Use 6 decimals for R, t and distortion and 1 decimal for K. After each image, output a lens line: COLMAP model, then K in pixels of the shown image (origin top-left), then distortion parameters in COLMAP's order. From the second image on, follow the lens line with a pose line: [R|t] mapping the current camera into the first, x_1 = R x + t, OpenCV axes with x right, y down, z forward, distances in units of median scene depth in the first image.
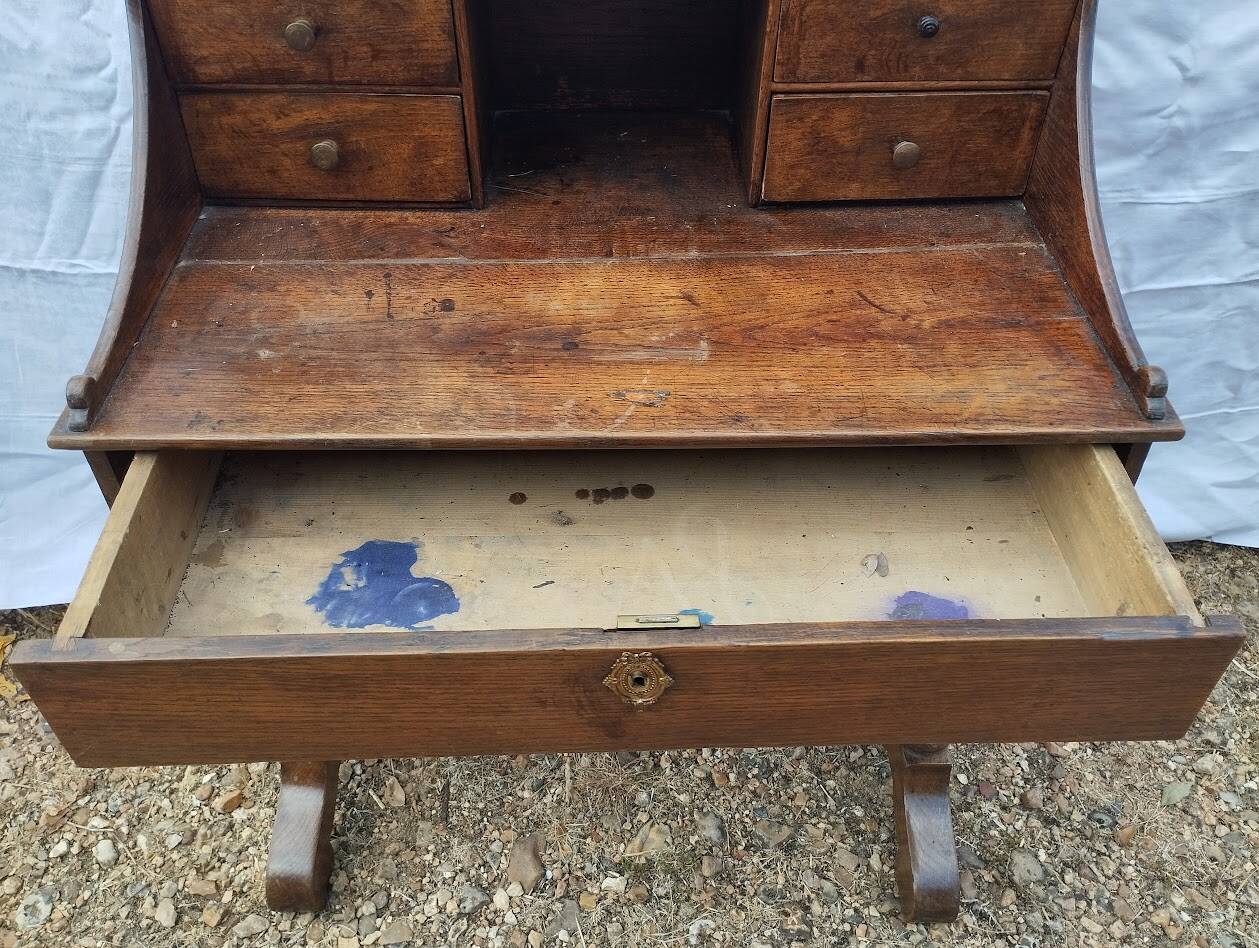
lens RADIAL K [[1055.5, 0, 627.1], [0, 1055.5, 480.3], [0, 0, 1]] dist [0.086905, -0.121156]
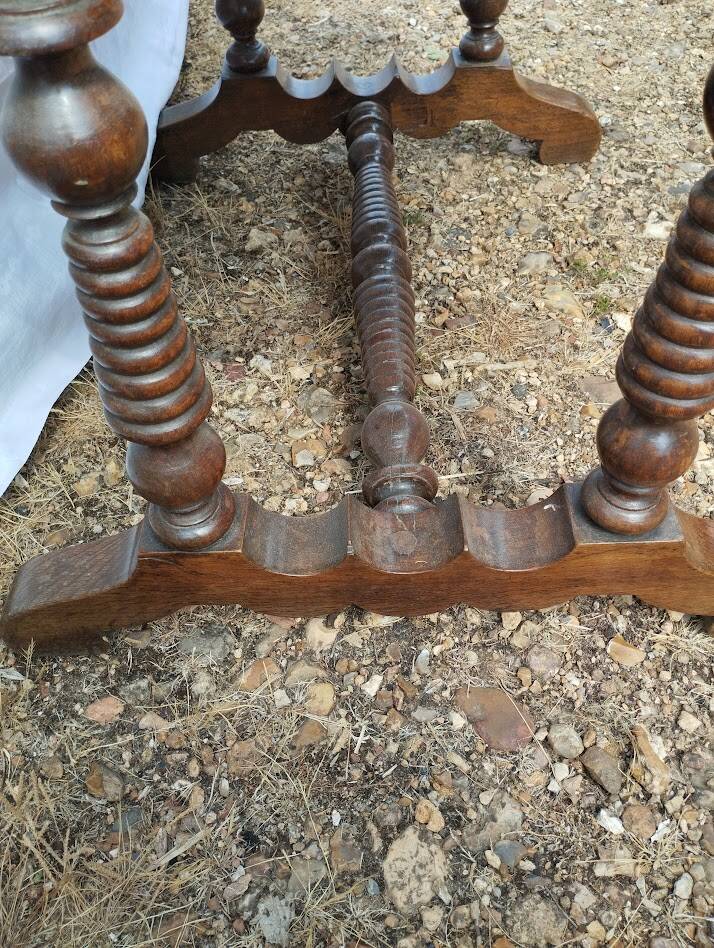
lens RADIAL K [[793.1, 0, 347.6], [0, 793.1, 469.8], [0, 0, 1]] dist [0.072482, -0.117485]
pose [[-0.037609, -0.764374, 0.643675, -0.716039], [0.723490, 0.423493, 0.545176, -0.152563], [-0.689310, 0.486196, 0.537090, 1.115274]]
